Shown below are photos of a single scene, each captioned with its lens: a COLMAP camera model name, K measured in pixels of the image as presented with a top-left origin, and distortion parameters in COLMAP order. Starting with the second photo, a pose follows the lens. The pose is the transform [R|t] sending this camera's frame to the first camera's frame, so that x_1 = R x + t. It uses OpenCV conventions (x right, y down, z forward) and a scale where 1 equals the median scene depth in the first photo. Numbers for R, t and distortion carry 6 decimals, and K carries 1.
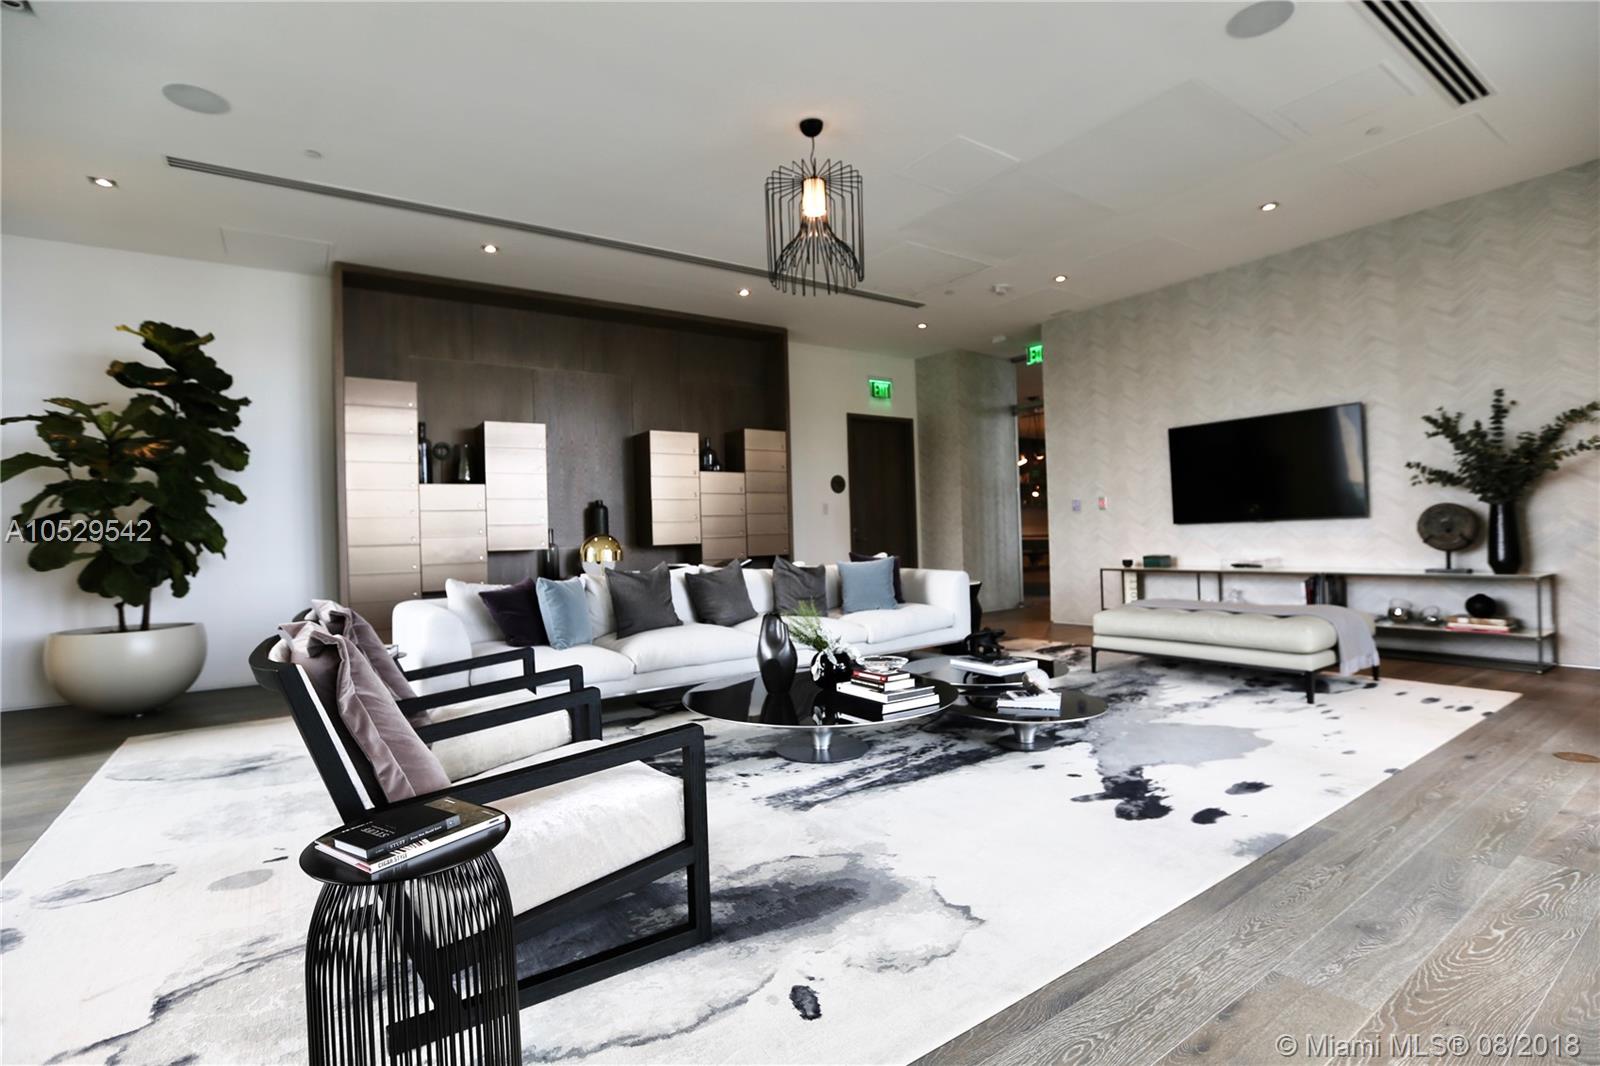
lens RADIAL K [[712.9, 0, 807.5], [0, 712.9, 523.8], [0, 0, 1]] dist [-0.048538, 0.015780]
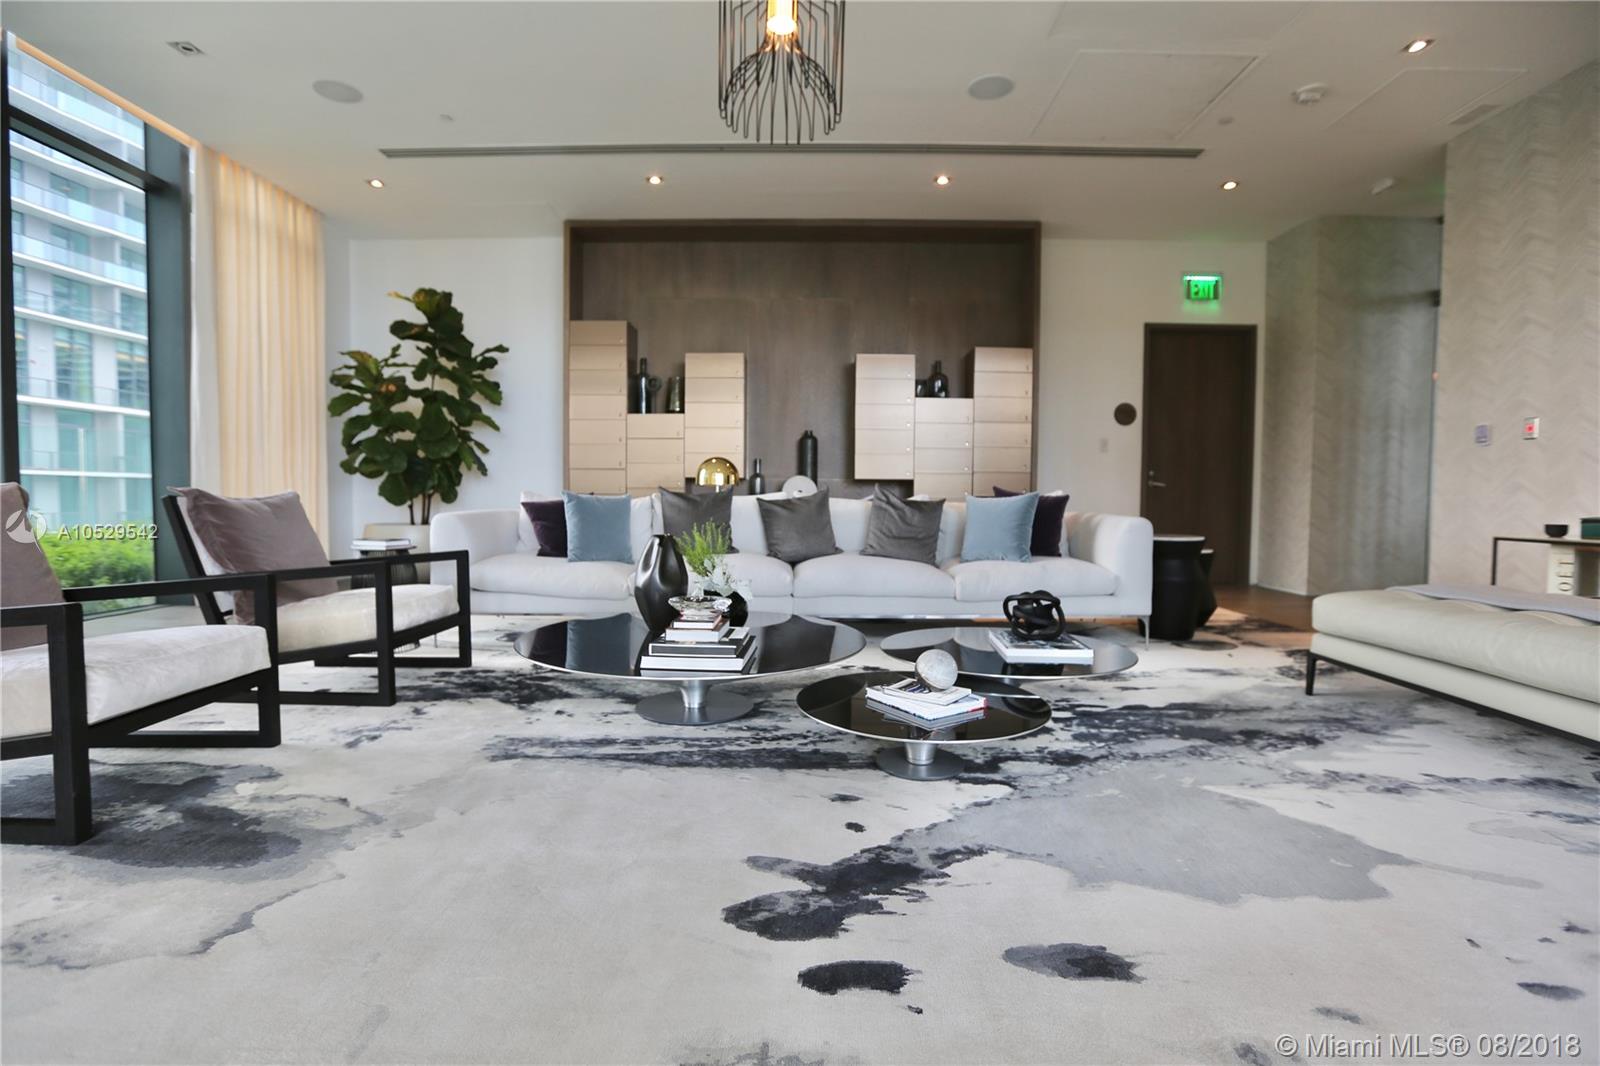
lens RADIAL K [[712.9, 0, 807.5], [0, 712.9, 523.8], [0, 0, 1]] dist [-0.048538, 0.015780]
pose [[0.826349, 0.058652, -0.560096, 0.357528], [-0.022631, 0.997217, 0.071036, 0.032741], [0.562704, -0.046025, 0.825376, 0.267511]]
